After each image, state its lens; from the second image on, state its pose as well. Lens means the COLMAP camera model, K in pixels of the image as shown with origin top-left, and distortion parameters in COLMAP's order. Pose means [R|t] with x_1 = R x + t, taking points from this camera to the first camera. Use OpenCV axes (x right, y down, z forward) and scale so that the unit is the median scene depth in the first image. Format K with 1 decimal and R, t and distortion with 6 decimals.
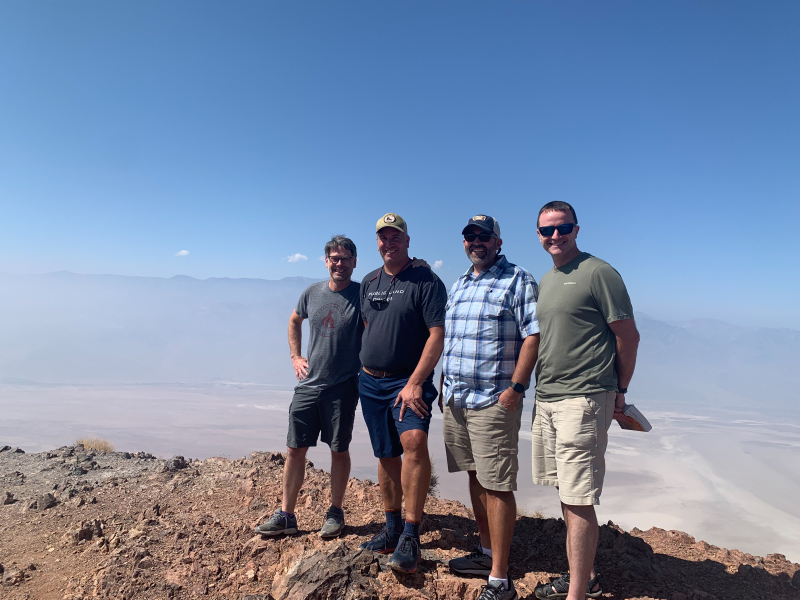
lens RADIAL K [[612.8, 0, 398.9], [0, 612.8, 294.0], [0, 0, 1]] dist [0.040104, -0.043685]
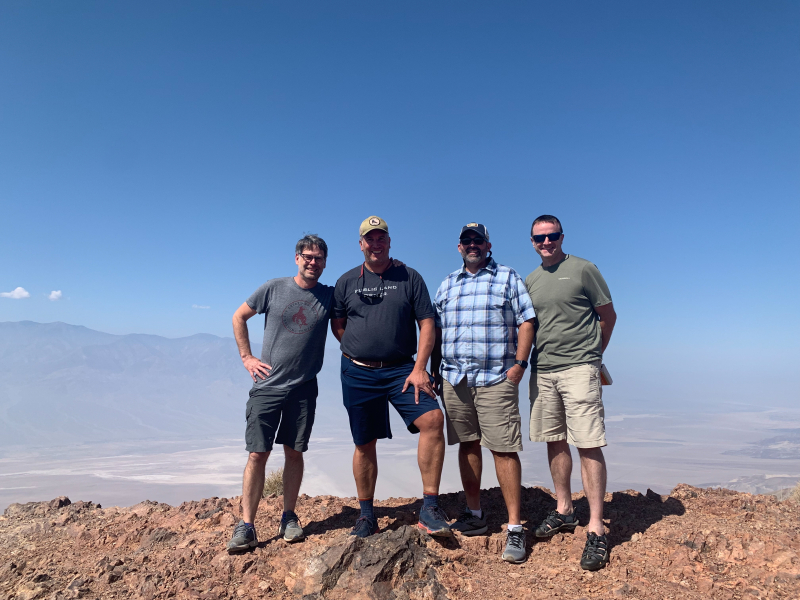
lens RADIAL K [[612.8, 0, 397.1], [0, 612.8, 284.2], [0, 0, 1]] dist [0.040104, -0.043685]
pose [[0.851443, 0.026005, 0.523802, -0.640381], [0.009165, 0.997880, -0.064439, 0.068161], [-0.524367, 0.059667, 0.849399, 0.081441]]
